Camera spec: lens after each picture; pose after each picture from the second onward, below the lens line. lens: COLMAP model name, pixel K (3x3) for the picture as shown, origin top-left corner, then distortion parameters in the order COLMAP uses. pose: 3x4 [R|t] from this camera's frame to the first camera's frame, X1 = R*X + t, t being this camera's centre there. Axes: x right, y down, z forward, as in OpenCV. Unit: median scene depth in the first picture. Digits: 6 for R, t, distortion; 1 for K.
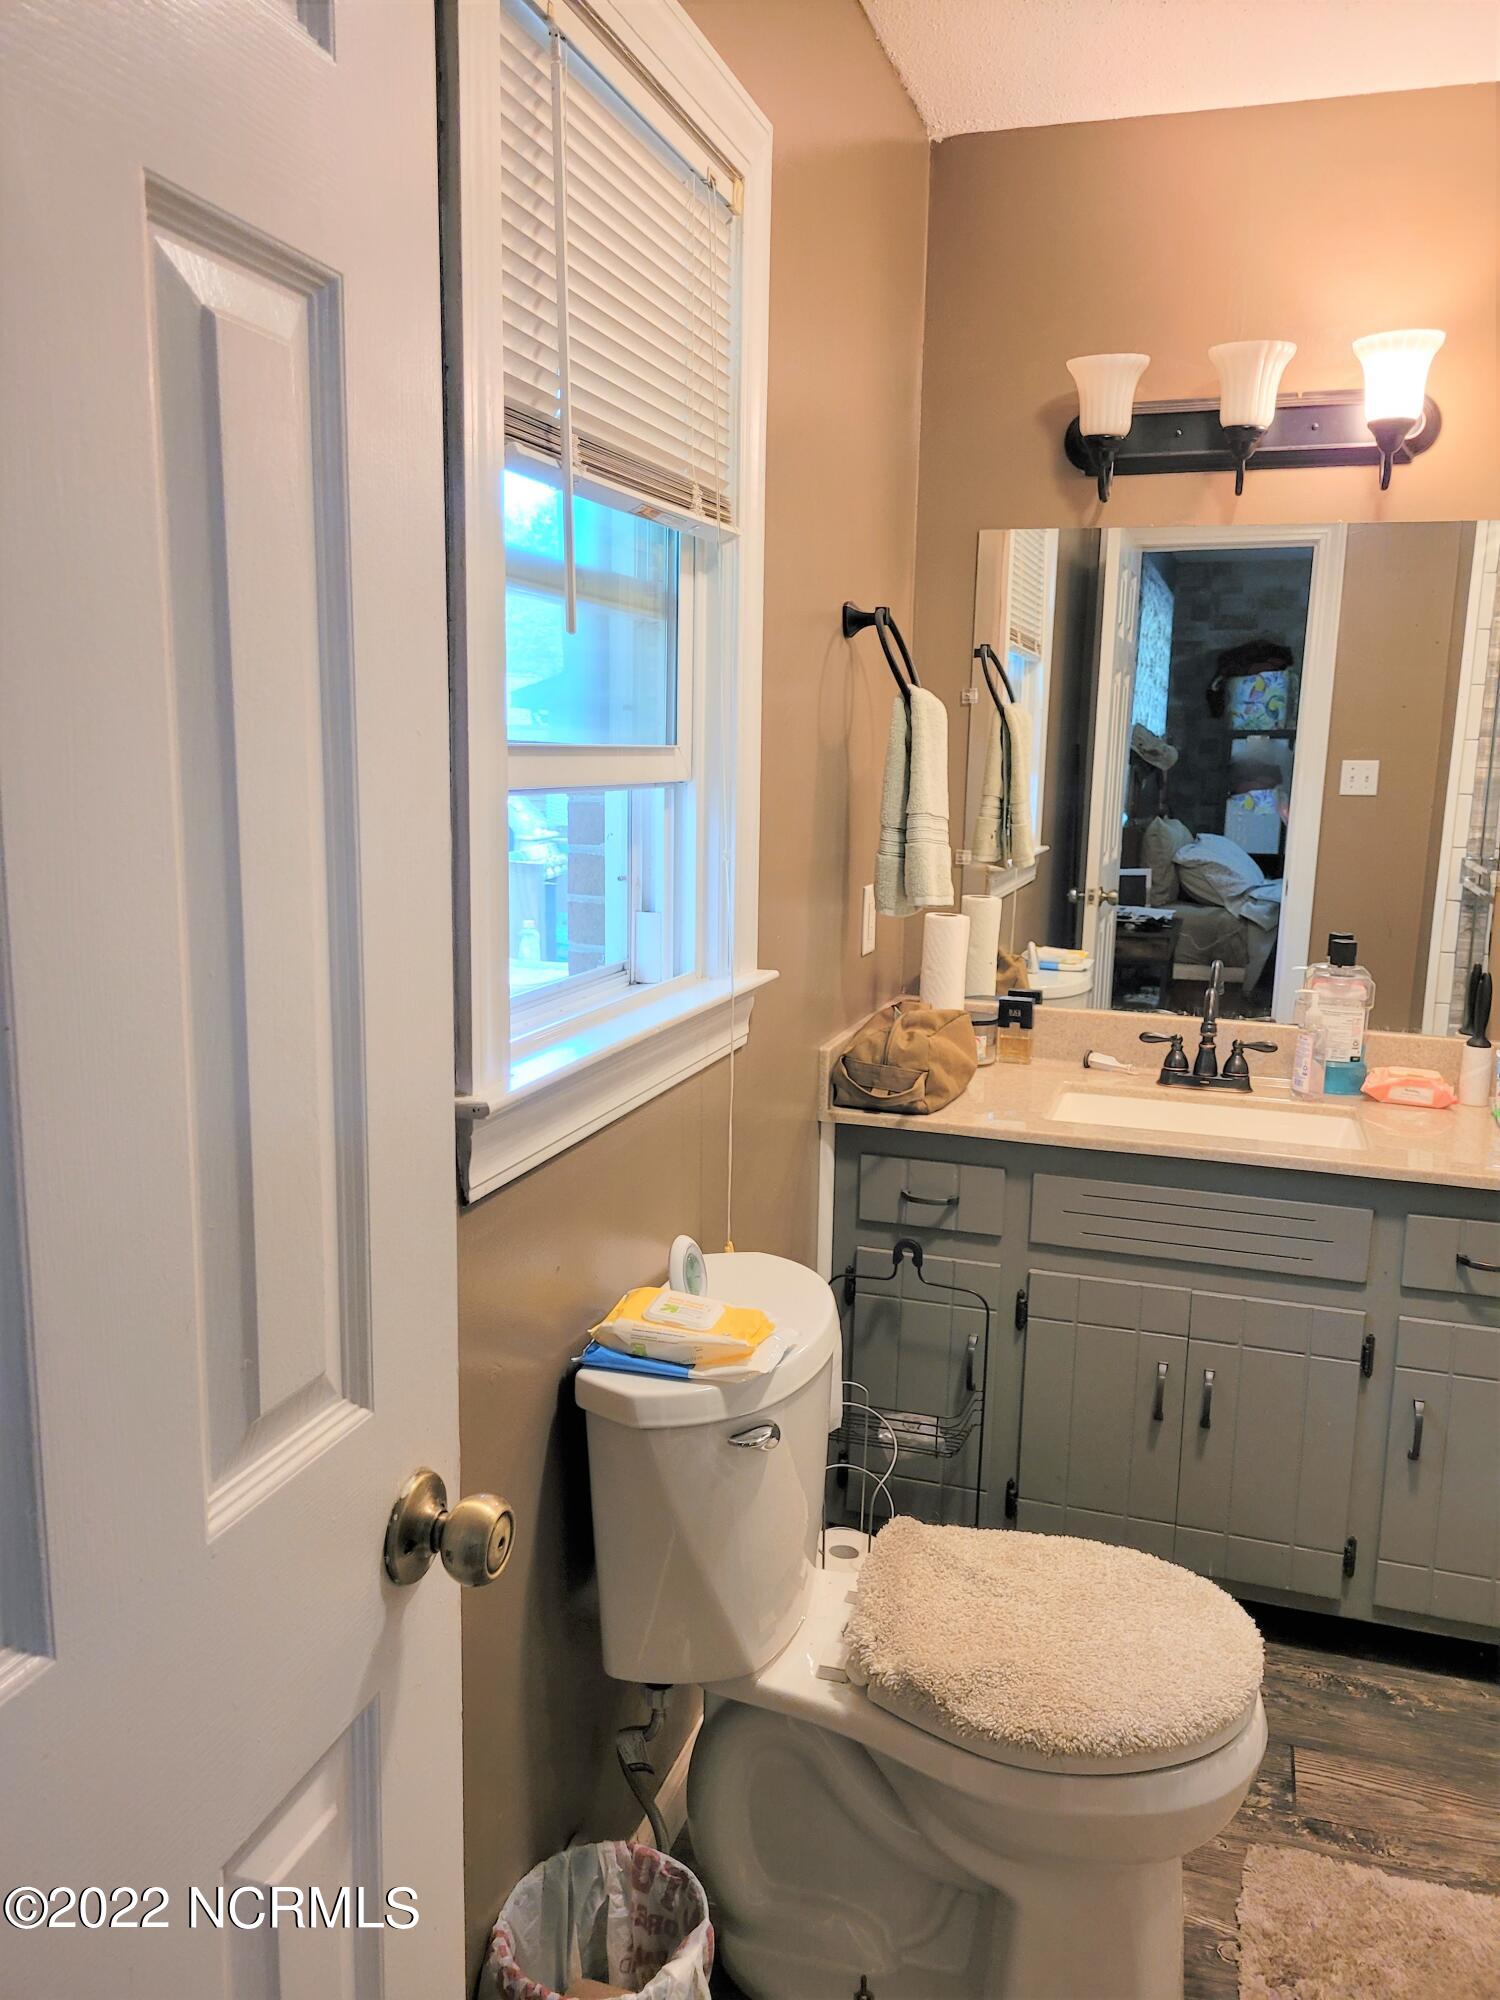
lens RADIAL K [[1520.9, 0, 757.2], [0, 1520.9, 989.8], [0, 0, 1]] dist [0.049714, -0.047885]
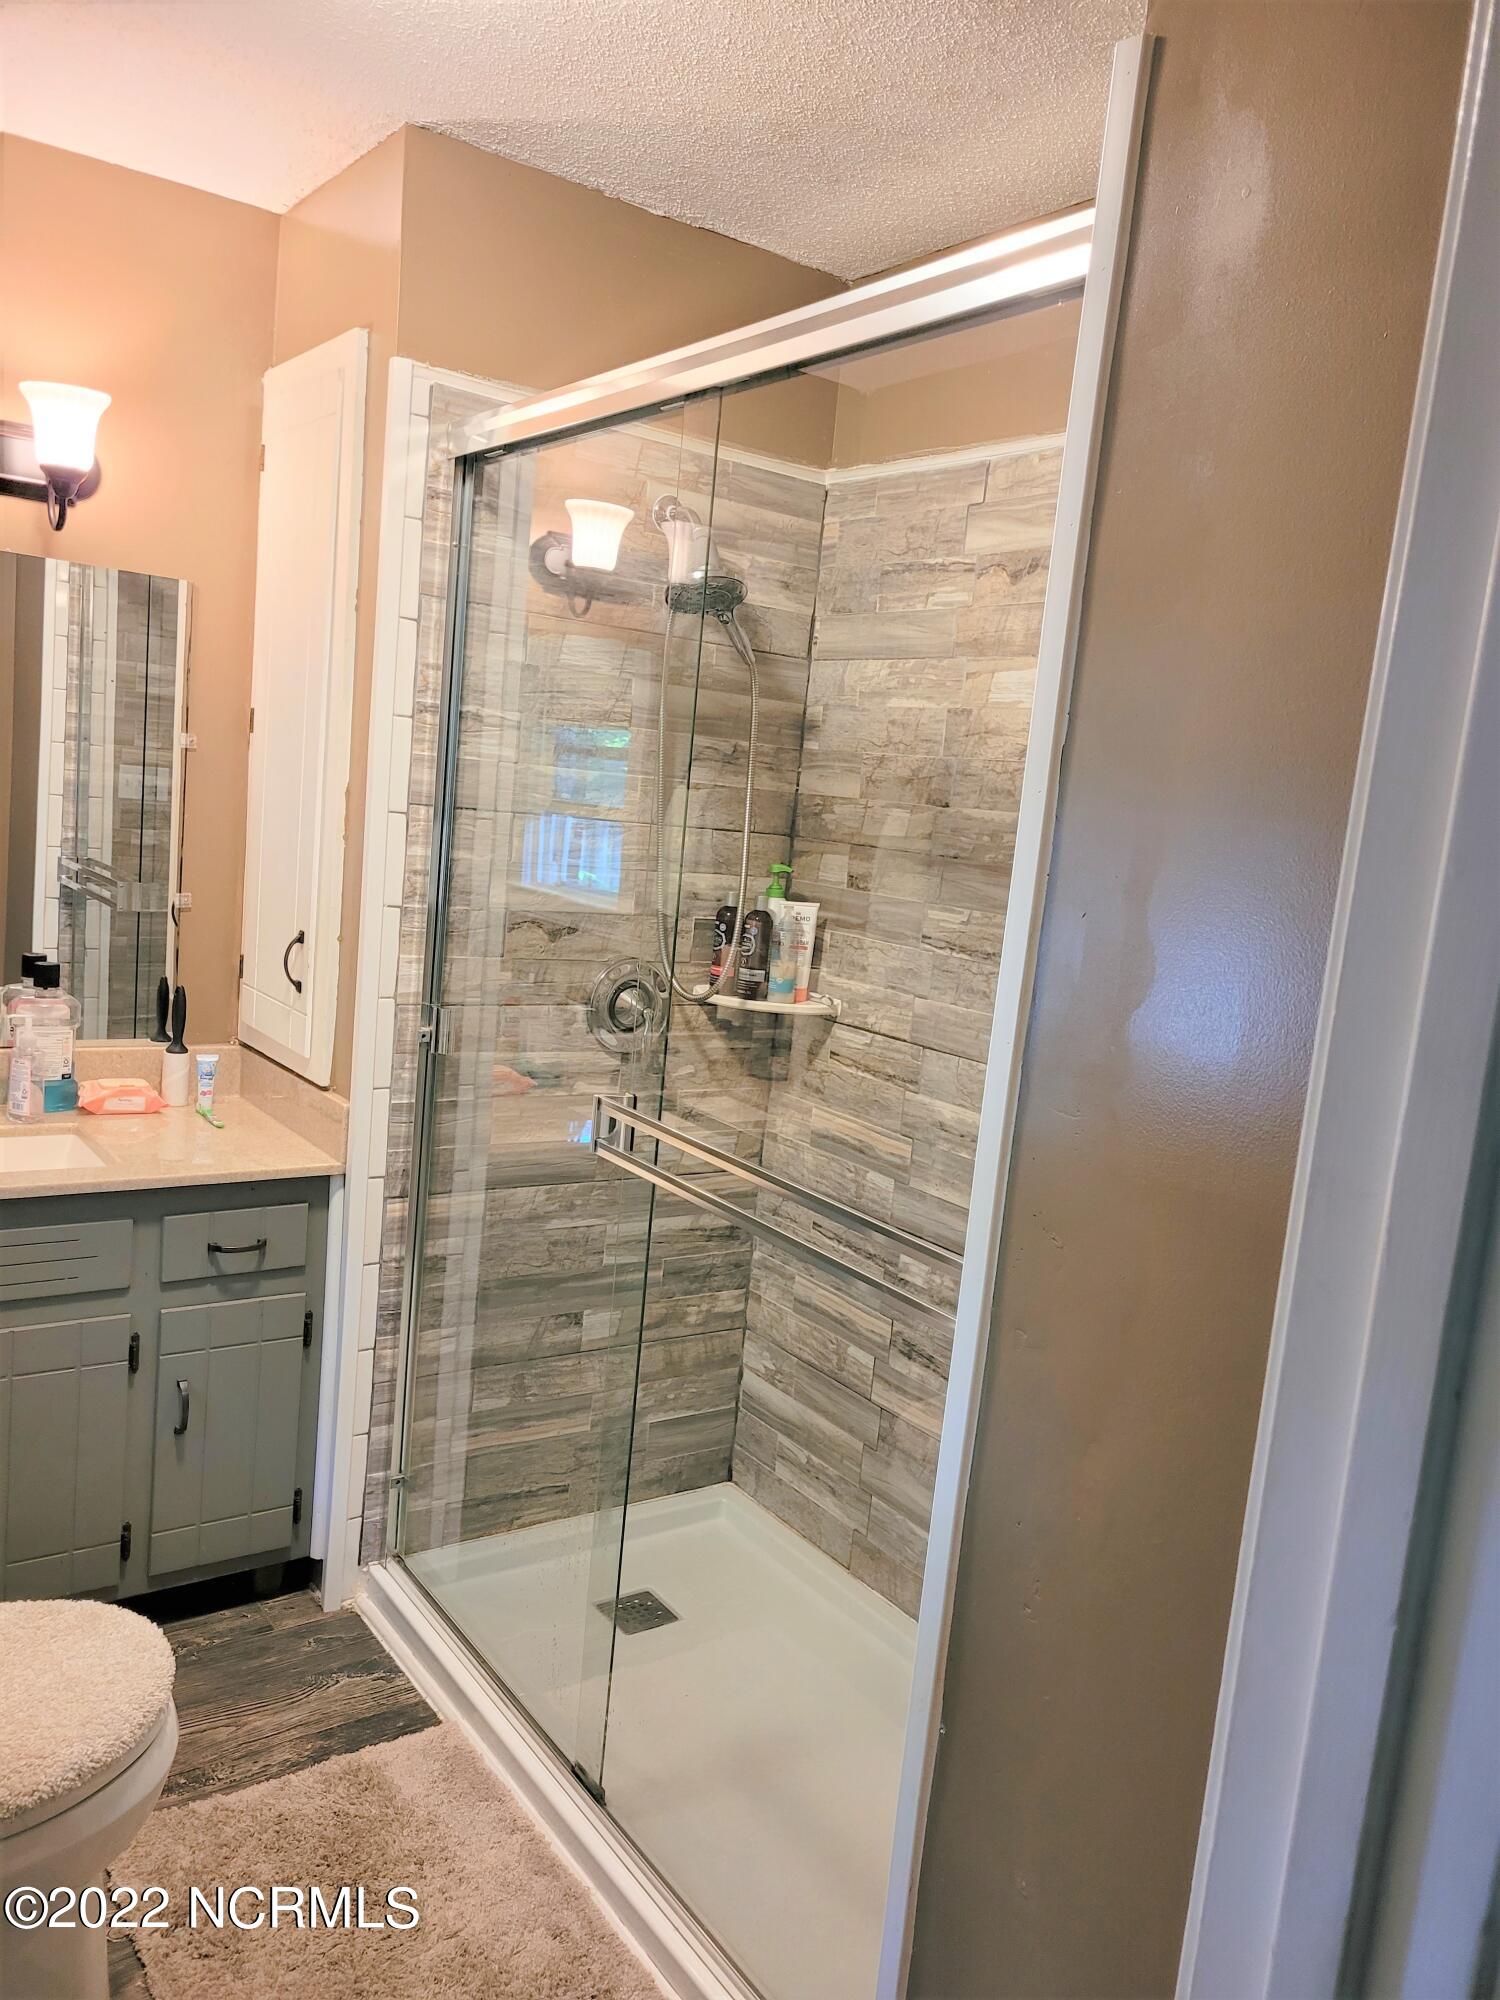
lens RADIAL K [[1520.9, 0, 769.1], [0, 1520.9, 1005.7], [0, 0, 1]] dist [0.049714, -0.047885]
pose [[0.603648, -0.077762, 0.793449, -0.168454], [0.051967, 0.996953, 0.058171, -0.044588], [-0.795555, 0.006118, 0.605850, -0.013476]]
